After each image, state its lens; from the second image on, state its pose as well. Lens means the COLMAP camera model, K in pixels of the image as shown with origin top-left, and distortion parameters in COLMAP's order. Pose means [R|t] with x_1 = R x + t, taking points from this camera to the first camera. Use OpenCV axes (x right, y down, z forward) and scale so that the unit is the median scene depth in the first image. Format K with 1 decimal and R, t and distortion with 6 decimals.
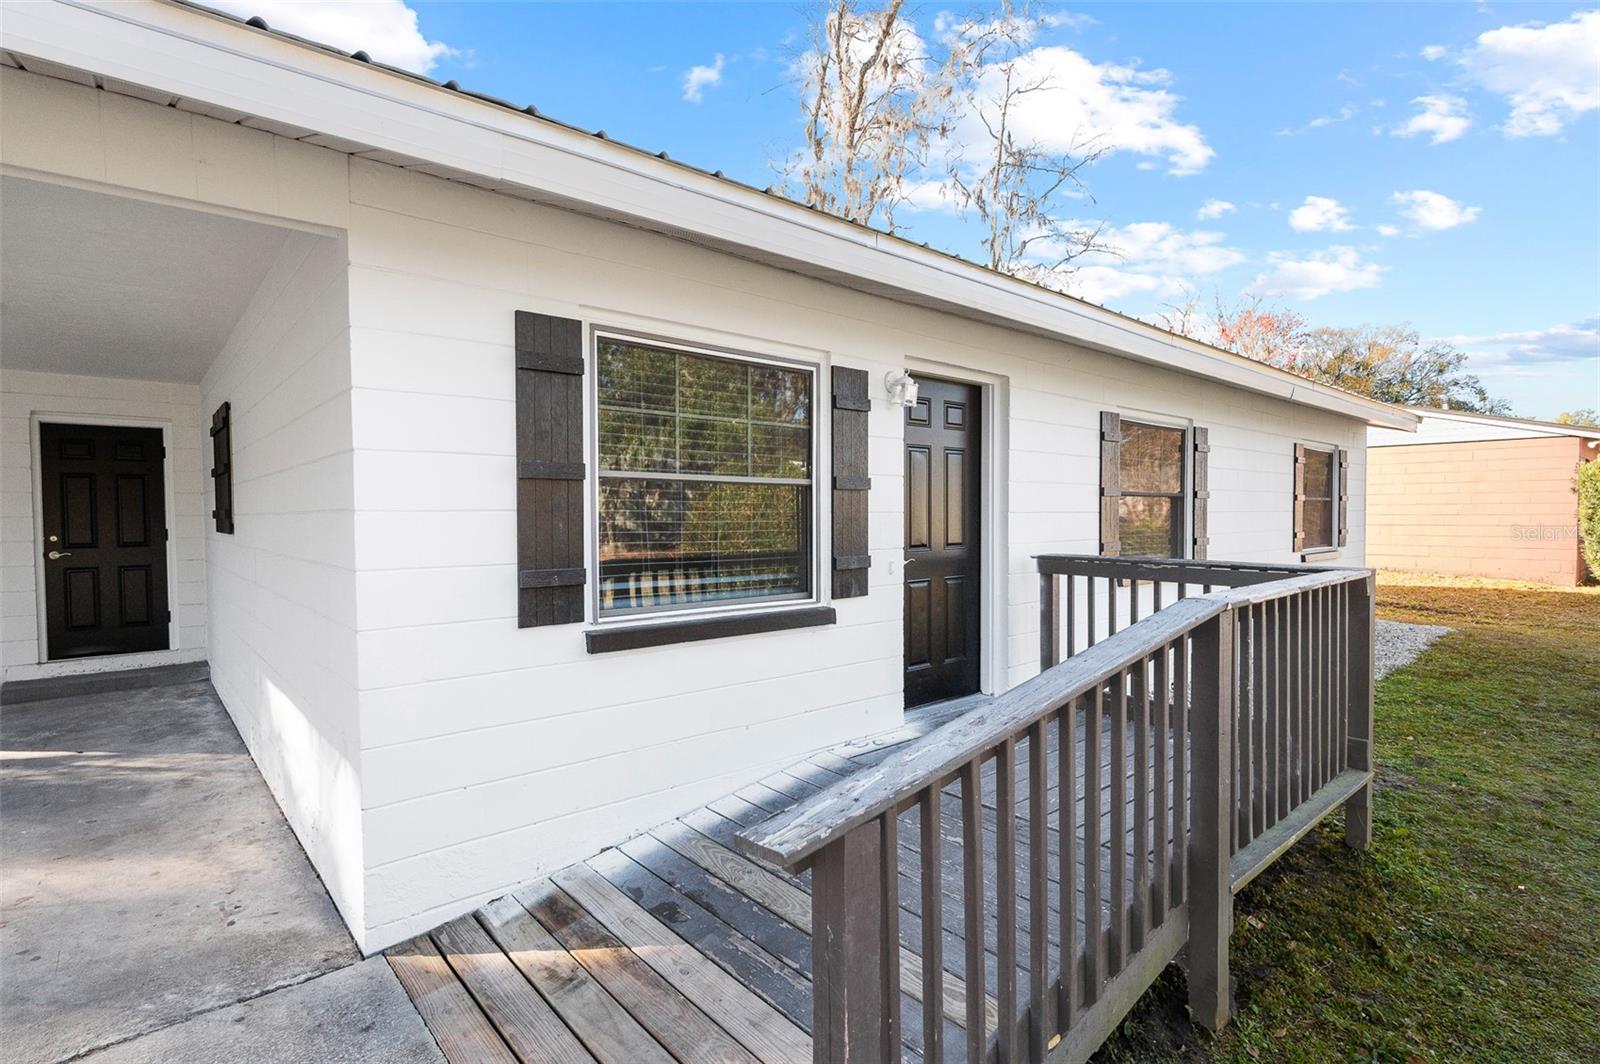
lens RADIAL K [[796.0, 0, 800.0], [0, 796.0, 532.0], [0, 0, 1]] dist [-0.000724, -0.000172]
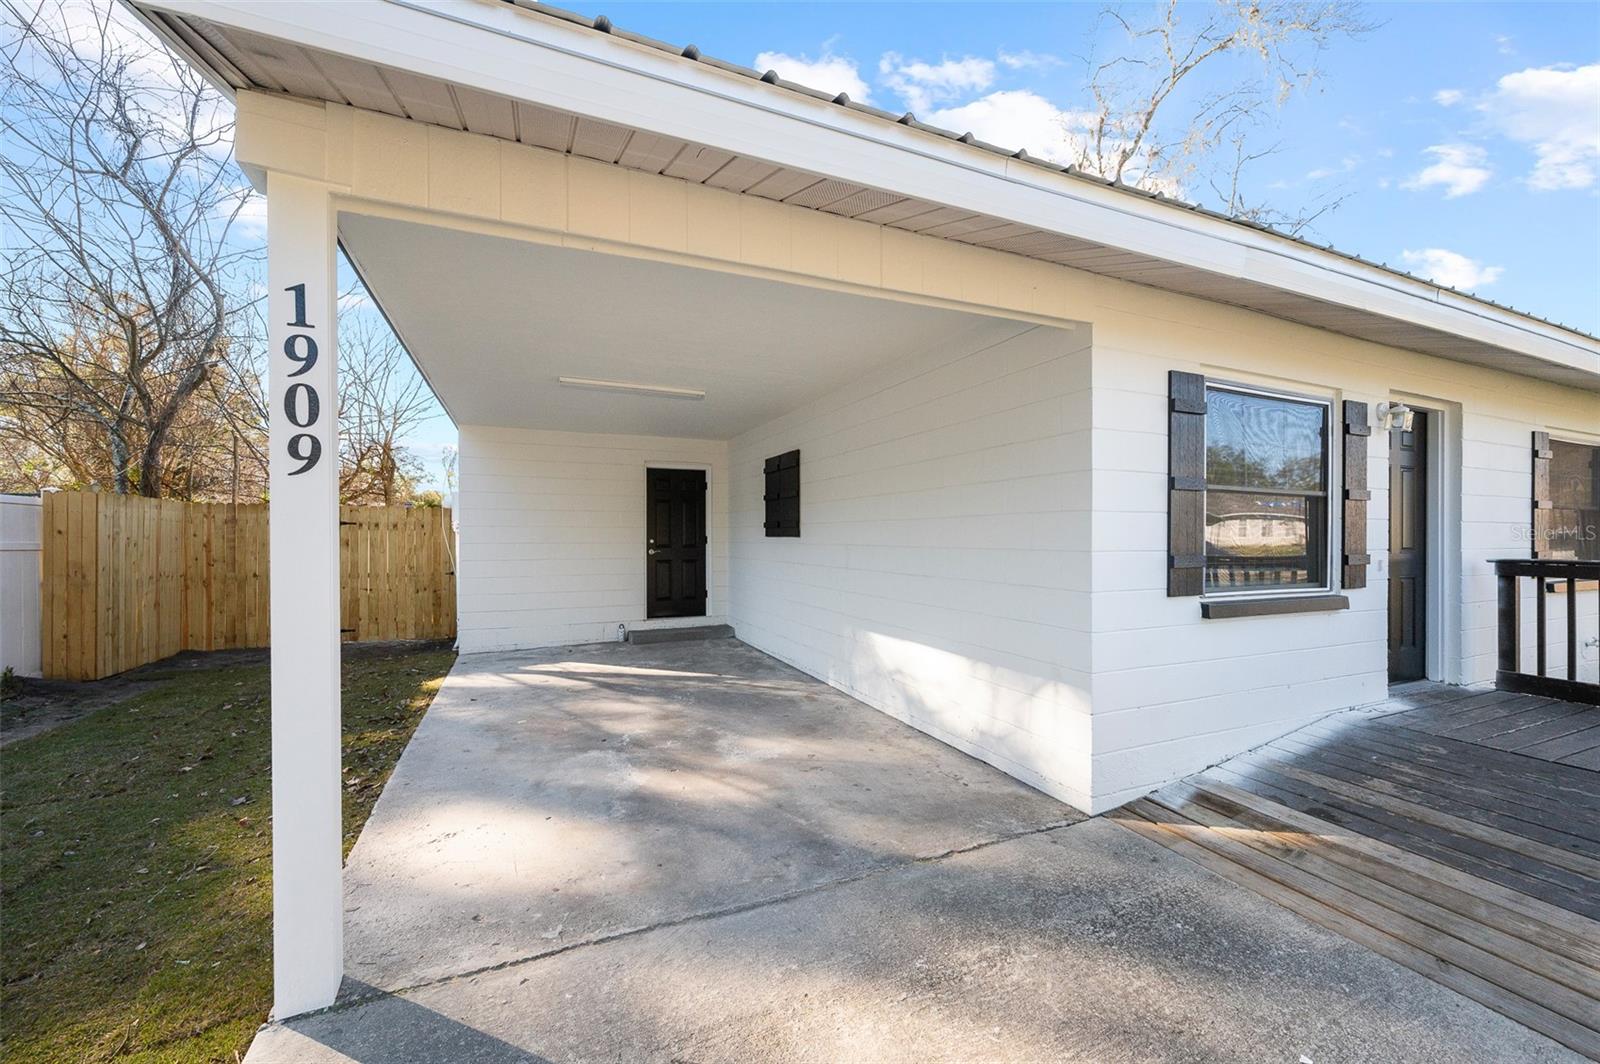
lens RADIAL K [[633.2, 0, 801.6], [0, 633.2, 538.4], [0, 0, 1]] dist [-0.001547, 0.000035]
pose [[0.955712, 0.006993, -0.294219, -0.472559], [-0.012480, 0.999781, -0.016776, 0.032862], [0.294037, 0.019704, 0.955591, -0.182665]]
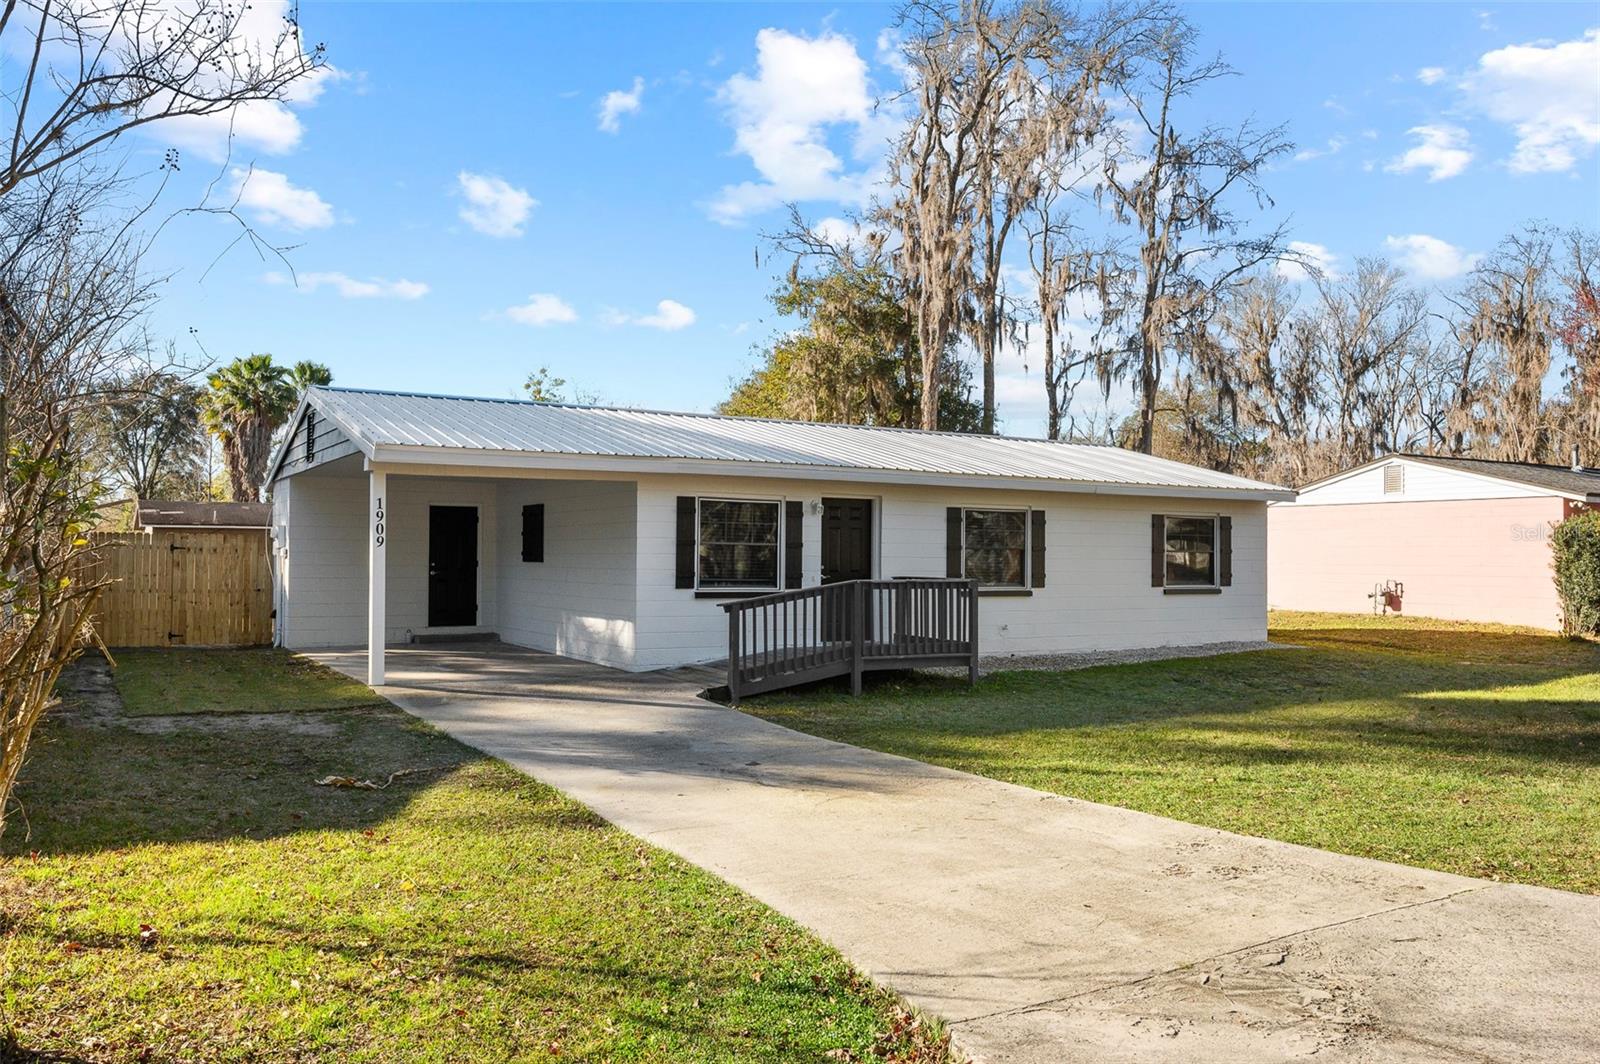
lens RADIAL K [[1245.9, 0, 800.0], [0, 1245.9, 532.0], [0, 0, 1]] dist [0.005368, 0.001086]
pose [[0.983867, 0.010100, -0.178613, 0.830574], [-0.017716, 0.998998, -0.041095, 0.063878], [0.178019, 0.043596, 0.983061, -3.086286]]
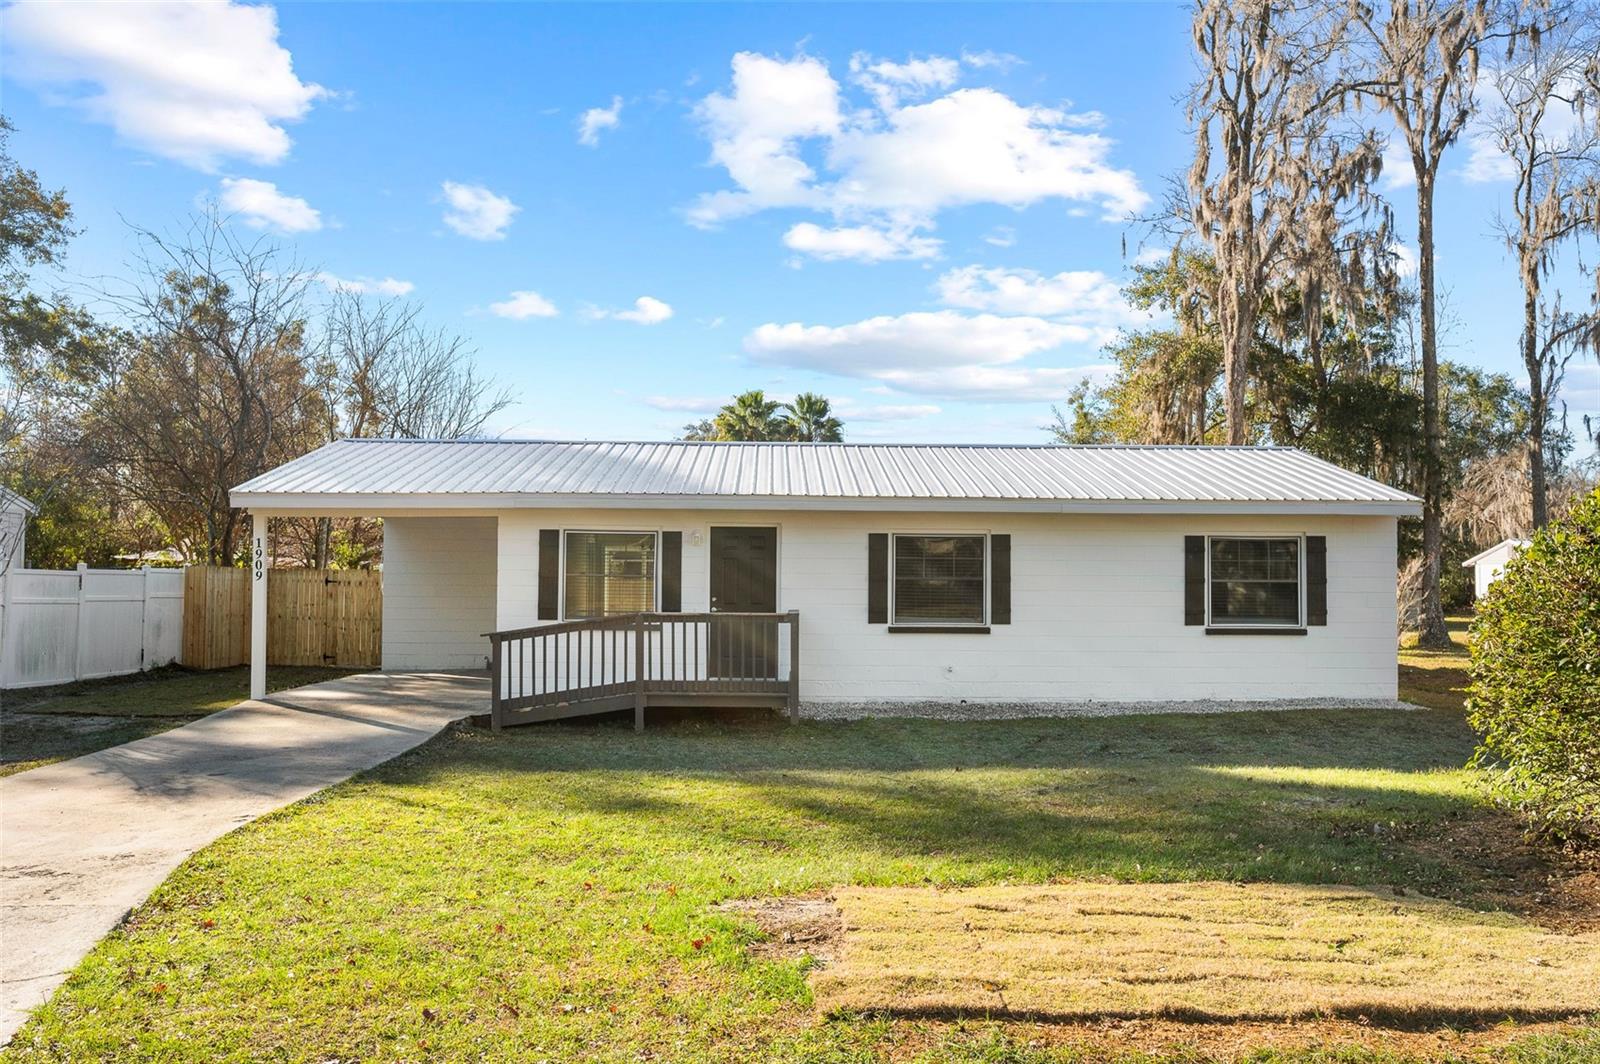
lens RADIAL K [[1403.6, 0, 800.7], [0, 1403.6, 538.2], [0, 0, 1]] dist [0.001326, -0.004970]
pose [[0.763282, -0.010498, -0.645980, 3.339295], [-0.025661, 0.998586, -0.046550, 0.013793], [0.645556, 0.052107, 0.761933, -2.198561]]
